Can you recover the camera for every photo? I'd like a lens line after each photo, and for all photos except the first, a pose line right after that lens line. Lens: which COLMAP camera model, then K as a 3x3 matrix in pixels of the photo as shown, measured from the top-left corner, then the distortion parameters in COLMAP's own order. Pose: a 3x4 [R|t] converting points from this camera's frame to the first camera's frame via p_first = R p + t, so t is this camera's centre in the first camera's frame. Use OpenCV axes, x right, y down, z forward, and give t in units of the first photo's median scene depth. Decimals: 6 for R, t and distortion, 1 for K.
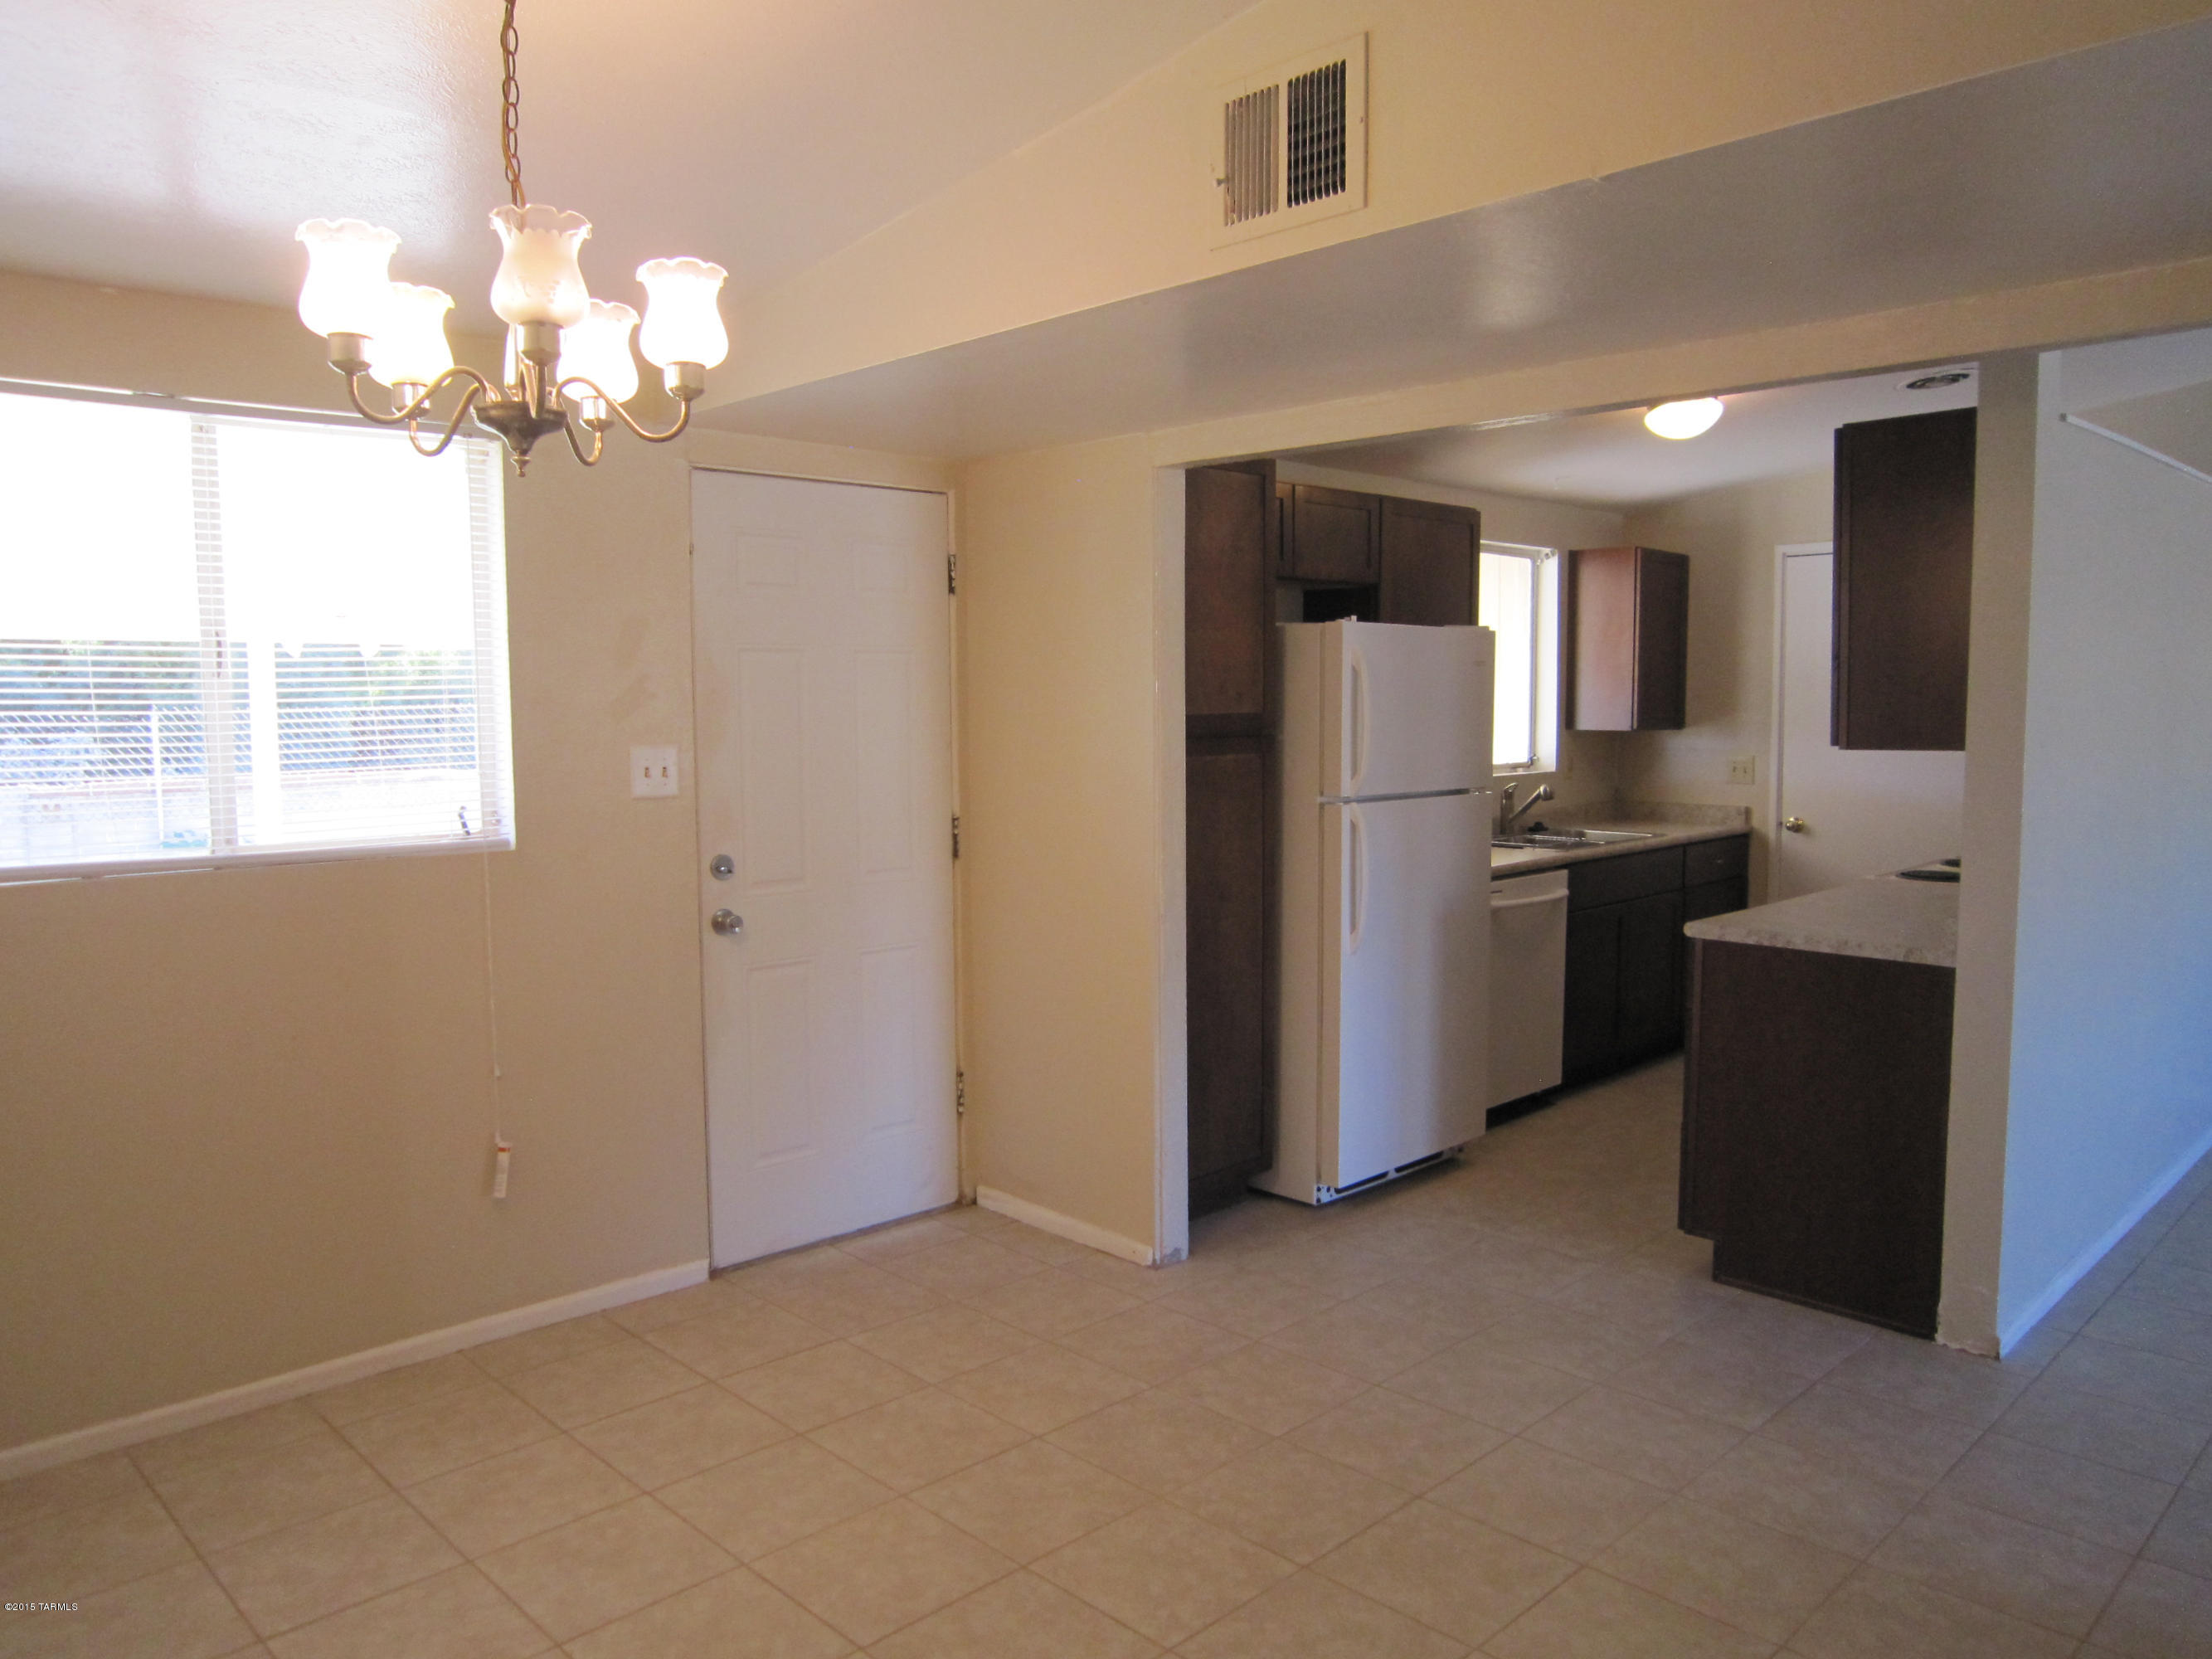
lens RADIAL K [[1552.5, 0, 1109.6], [0, 1552.5, 843.2], [0, 0, 1]] dist [-0.014786, -0.002854]
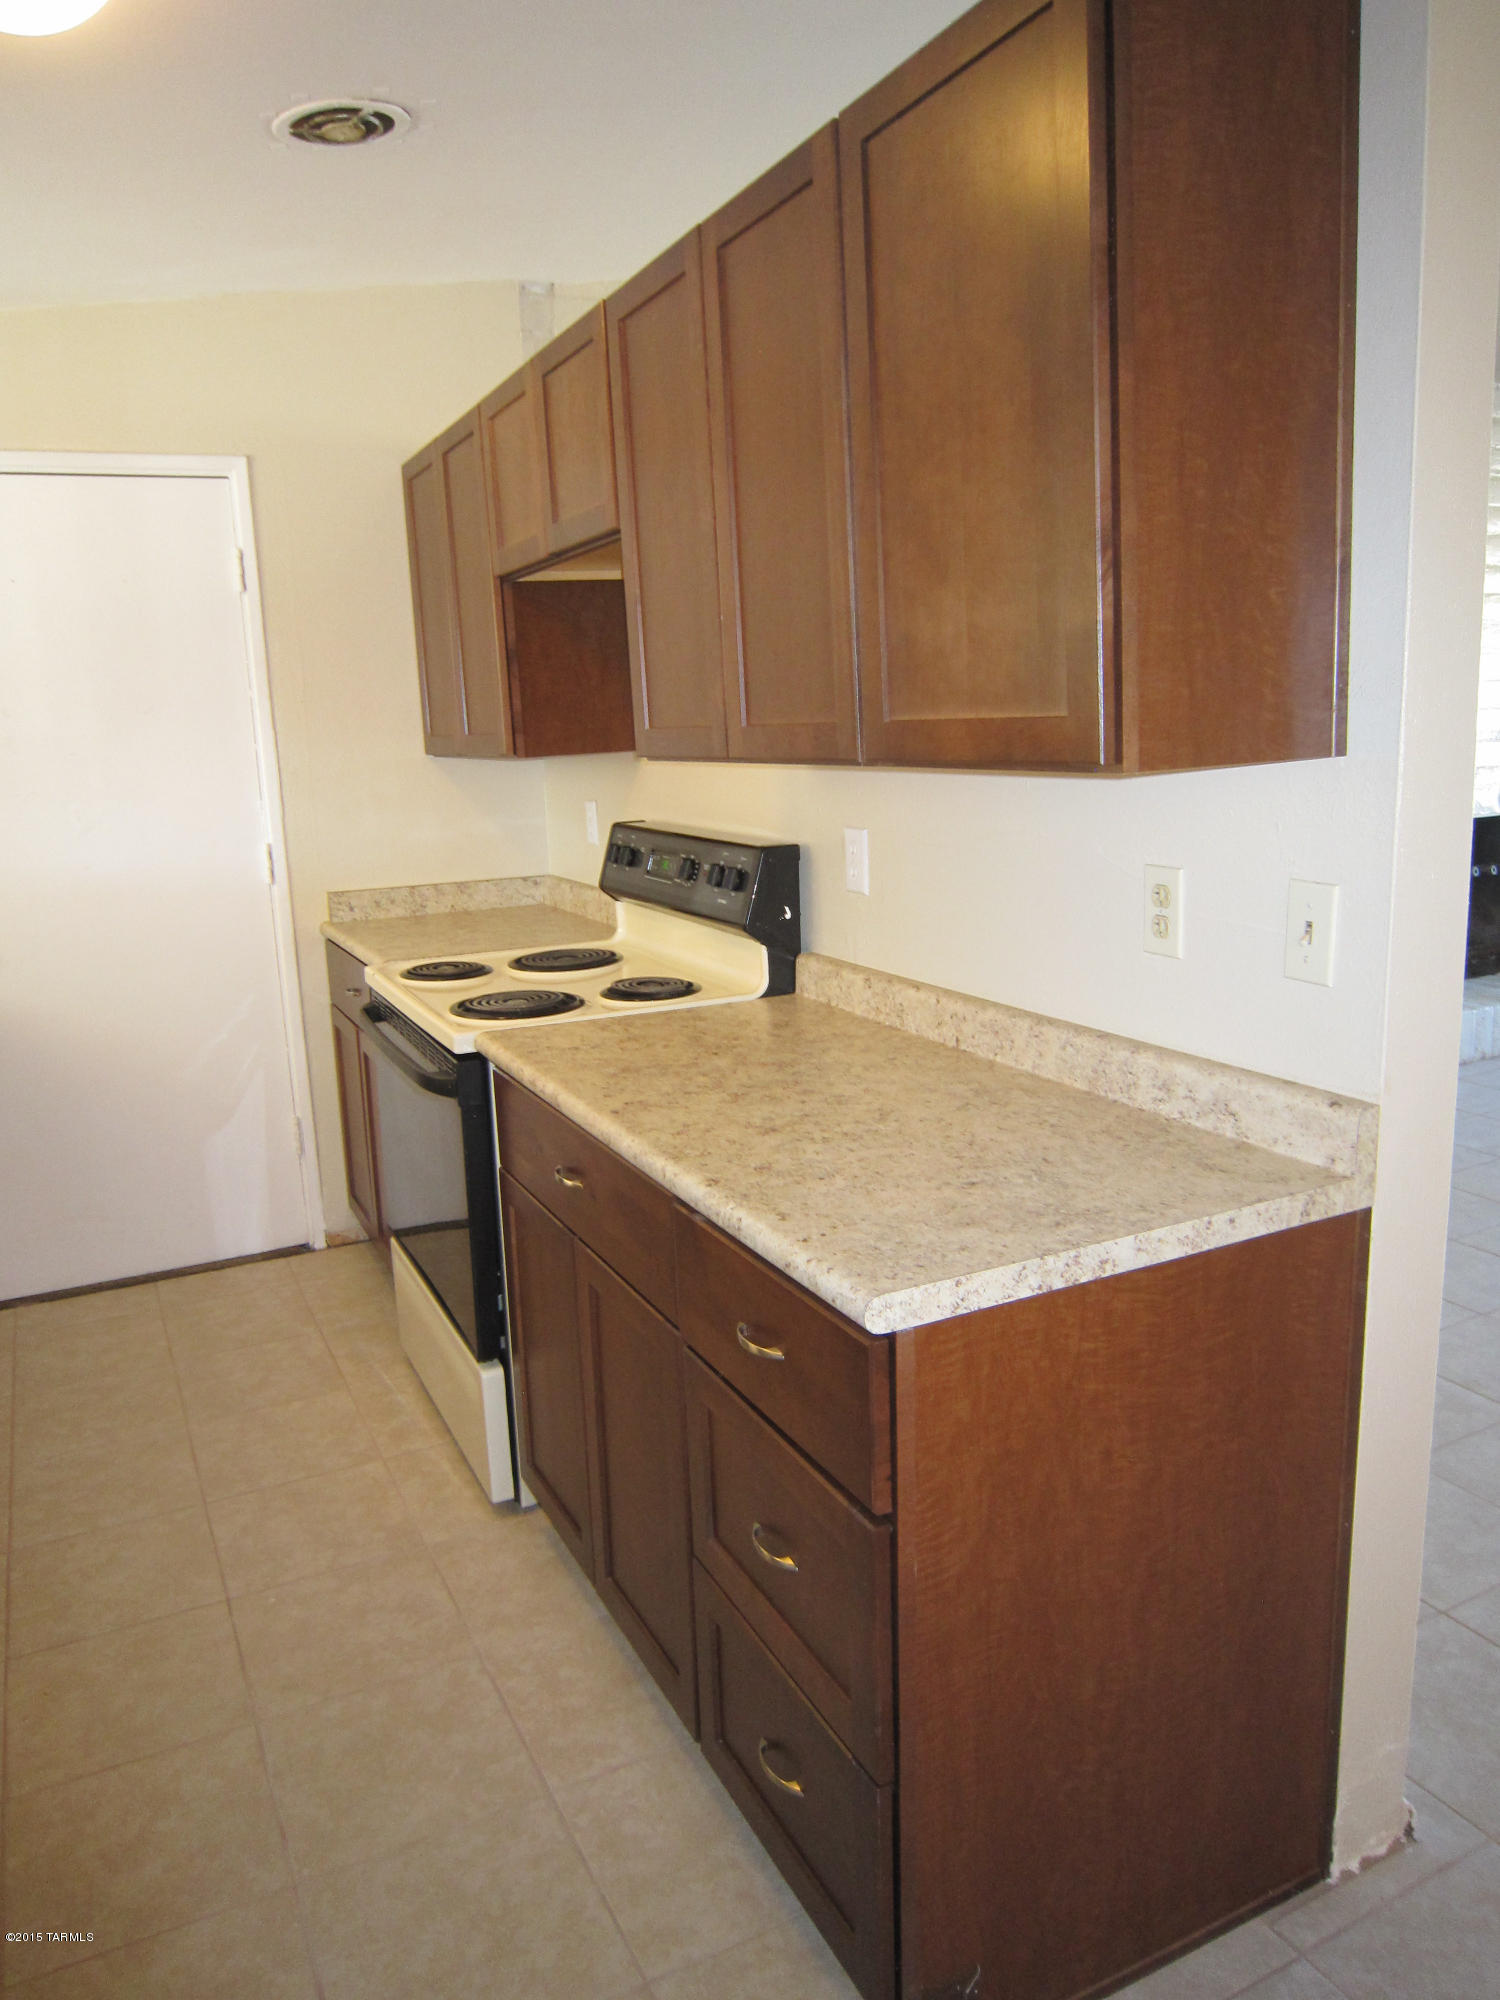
lens RADIAL K [[1391.7, 0, 801.5], [0, 1391.7, 1046.7], [0, 0, 1]] dist [-0.027210, 0.001176]
pose [[0.278628, -0.210967, 0.936942, 0.057206], [0.117335, 0.975745, 0.184811, -0.040040], [-0.953205, 0.058442, 0.296623, 0.593608]]
